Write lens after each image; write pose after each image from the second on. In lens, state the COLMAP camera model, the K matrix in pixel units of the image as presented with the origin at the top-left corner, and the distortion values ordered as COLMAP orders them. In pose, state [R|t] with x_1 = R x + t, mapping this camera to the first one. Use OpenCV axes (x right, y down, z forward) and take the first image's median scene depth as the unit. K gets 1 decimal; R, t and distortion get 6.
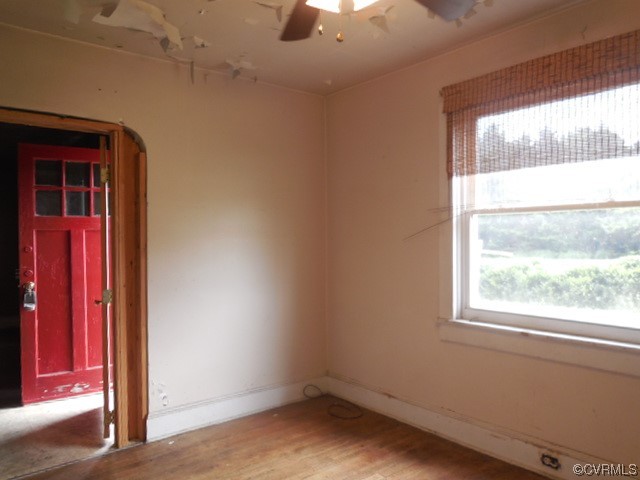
lens RADIAL K [[484.8, 0, 322.1], [0, 484.8, 241.1], [0, 0, 1]] dist [-0.005713, 0.001282]
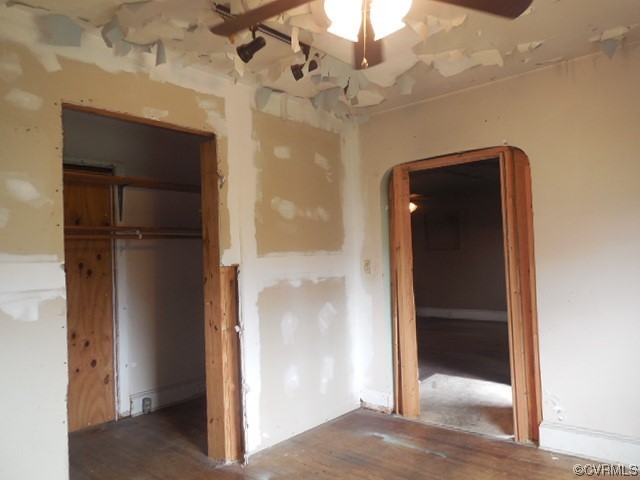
lens RADIAL K [[484.8, 0, 321.6], [0, 484.8, 239.5], [0, 0, 1]] dist [-0.005713, 0.001282]
pose [[0.160381, -0.029390, -0.986617, 0.590049], [0.032363, 0.999176, -0.024503, -0.013698], [0.986524, -0.028000, 0.161200, 0.399600]]
